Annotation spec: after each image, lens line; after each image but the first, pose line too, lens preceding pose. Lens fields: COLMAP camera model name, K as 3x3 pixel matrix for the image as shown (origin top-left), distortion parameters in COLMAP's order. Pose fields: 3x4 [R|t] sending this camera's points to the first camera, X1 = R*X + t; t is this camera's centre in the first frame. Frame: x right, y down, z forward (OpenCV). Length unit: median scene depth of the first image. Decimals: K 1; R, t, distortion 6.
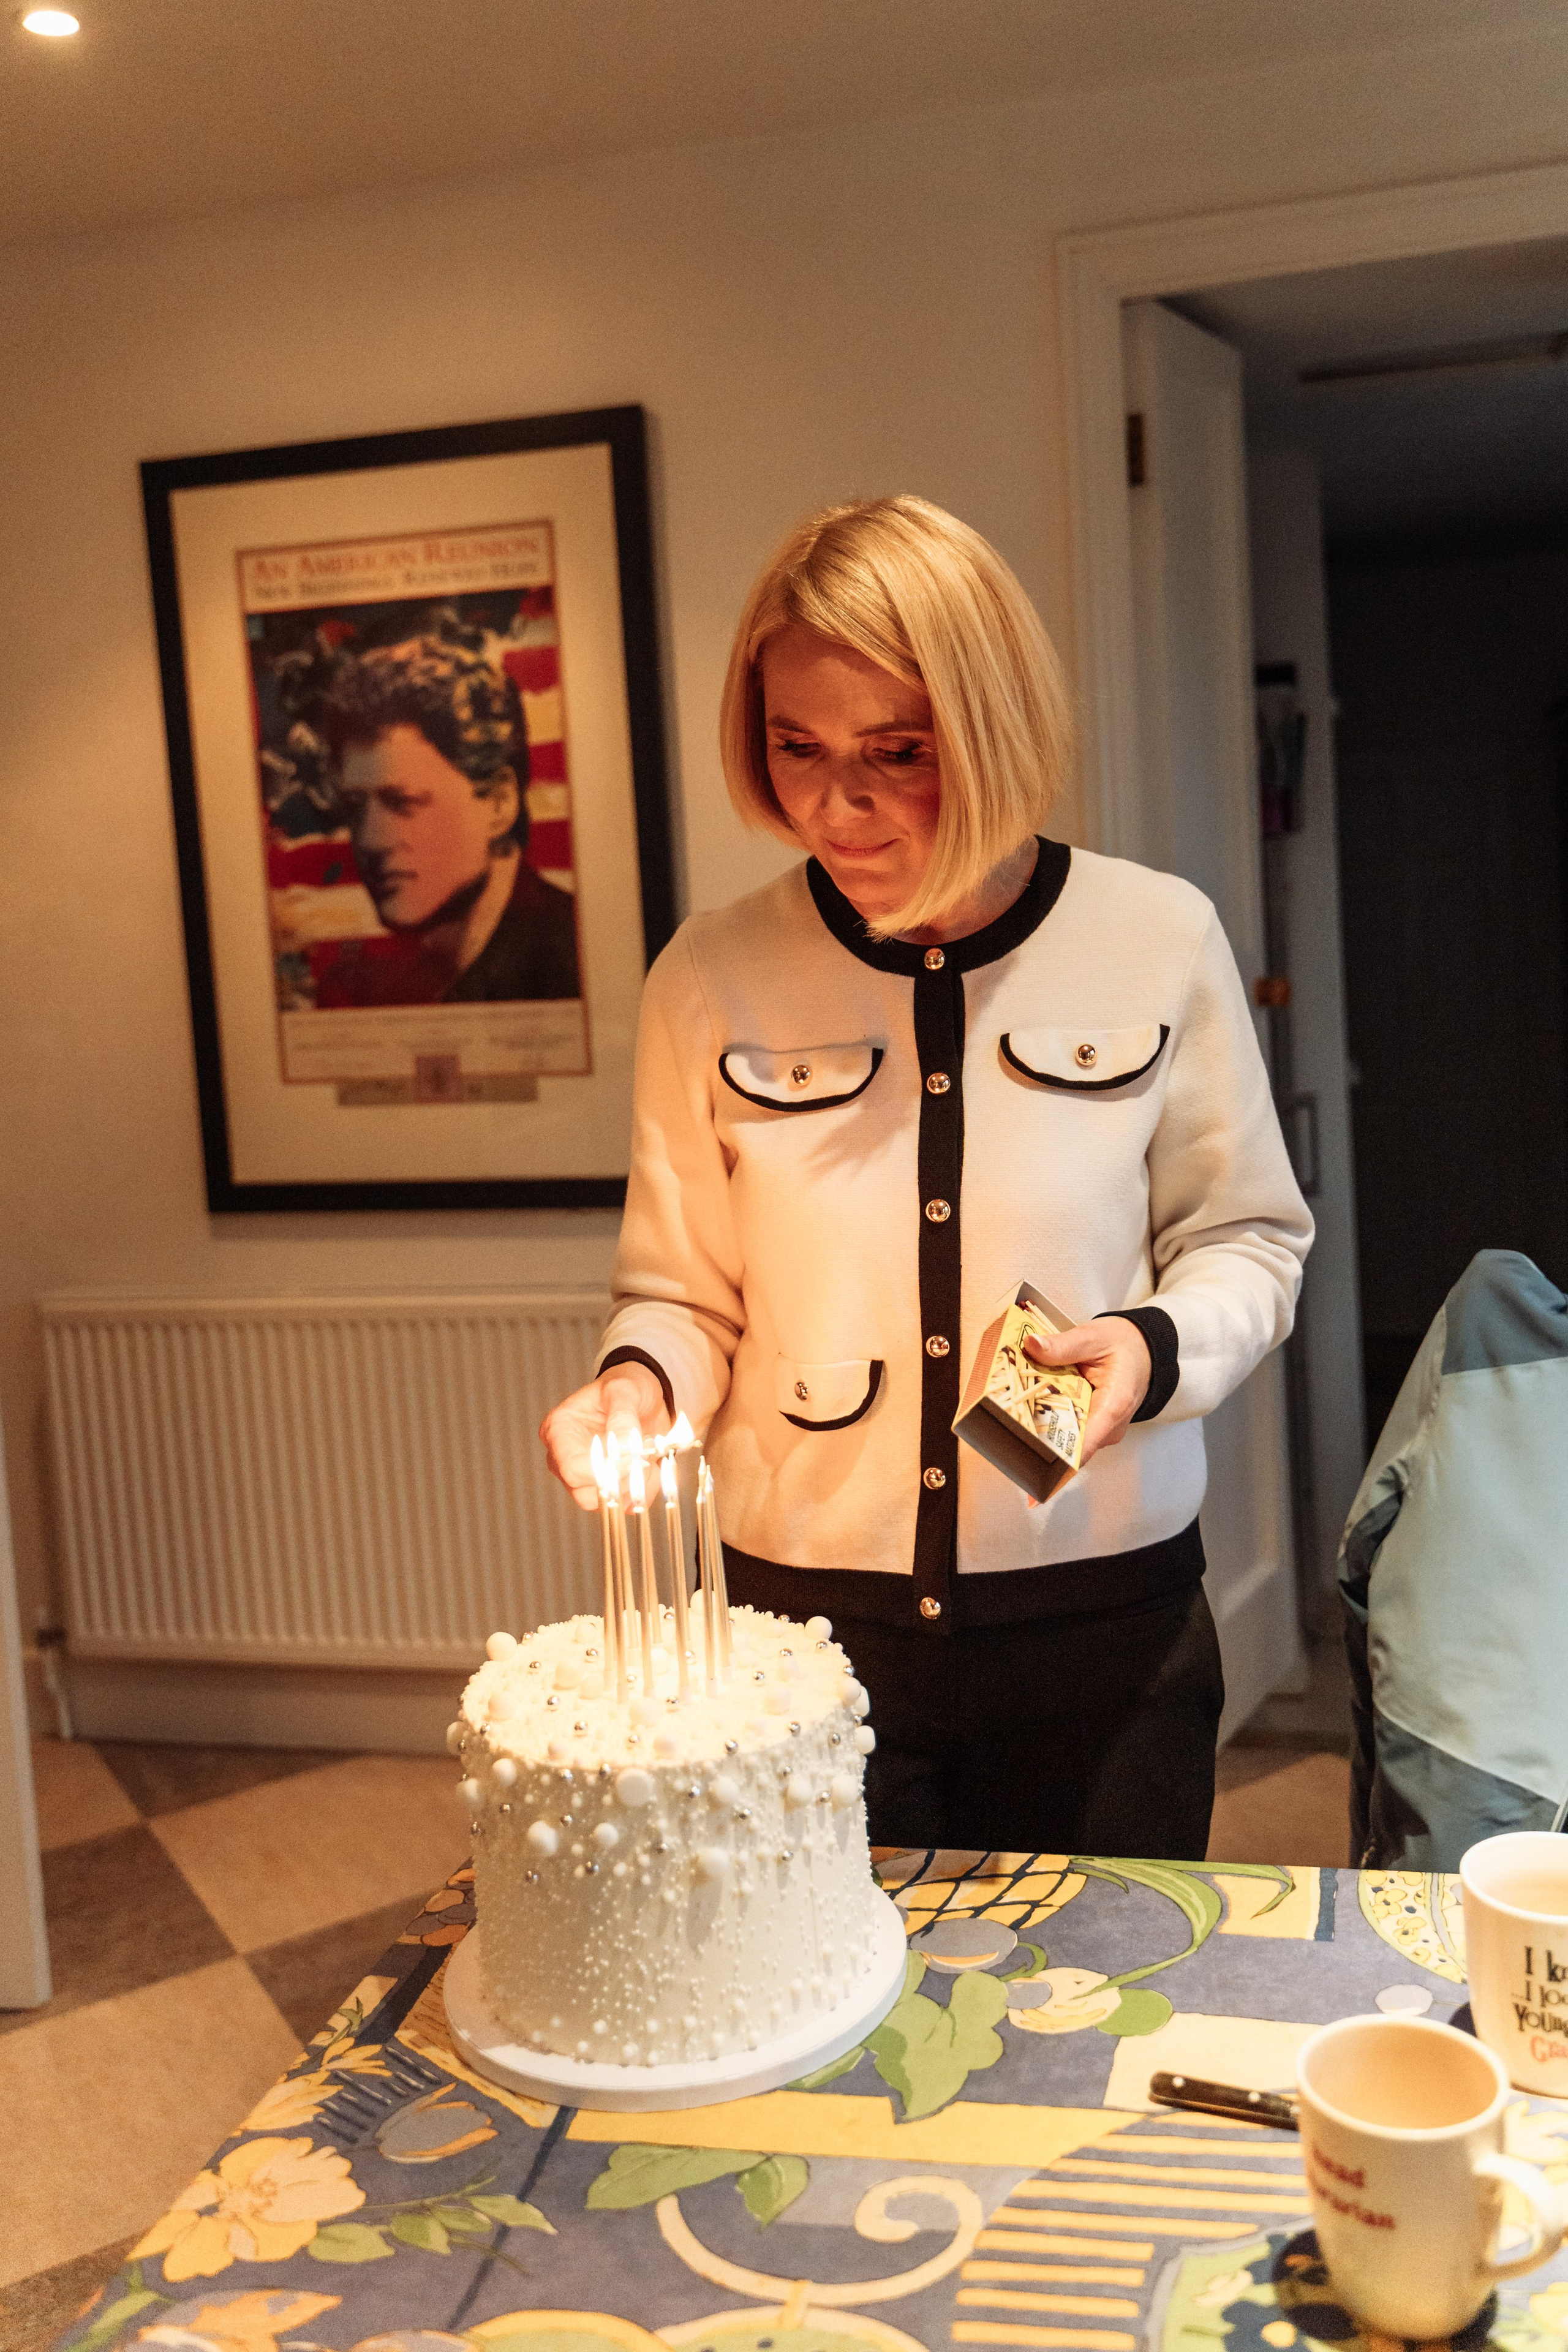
lens RADIAL K [[2290.5, 0, 798.2], [0, 2290.5, 1294.1], [0, 0, 1]] dist [-0.061933, 0.000467]
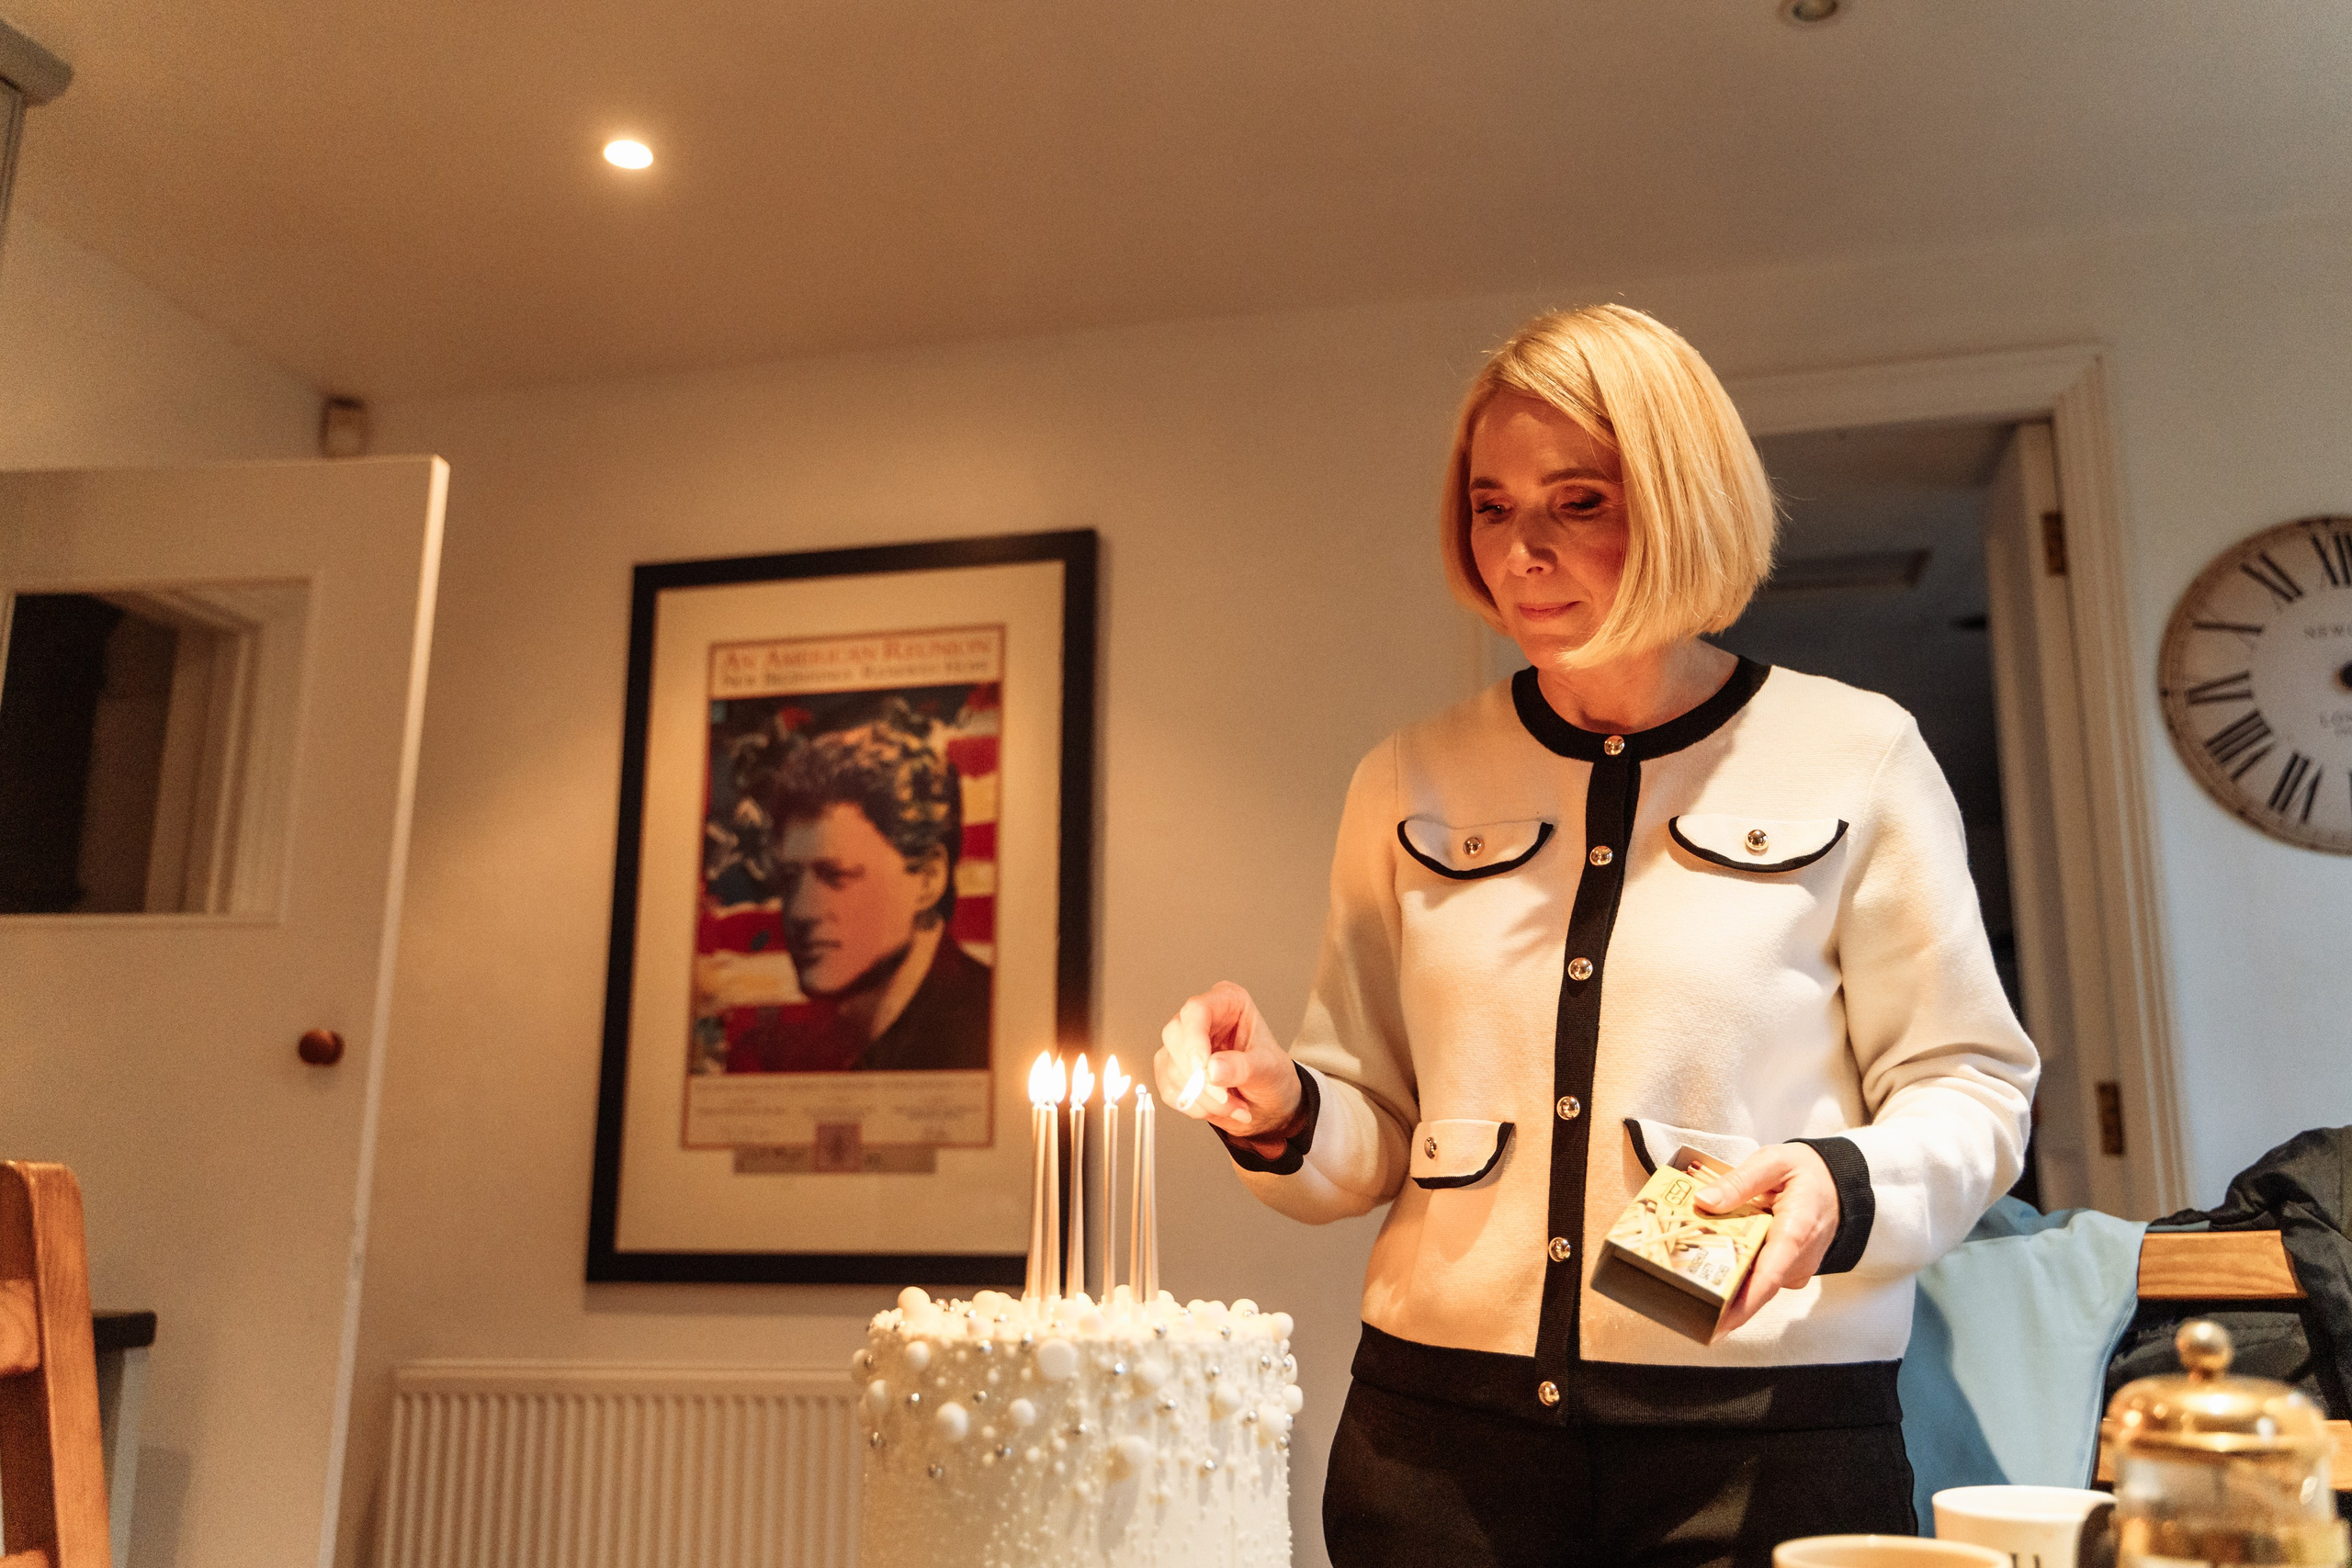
lens RADIAL K [[2290.3, 0, 1176.0], [0, 2290.3, 784.0], [0, 0, 1]] dist [-0.061933, 0.000467]
pose [[0.997986, 0.063002, -0.007441, -0.012657], [-0.060822, 0.916865, -0.394538, 0.153823], [-0.018035, 0.394196, 0.918850, 0.014912]]
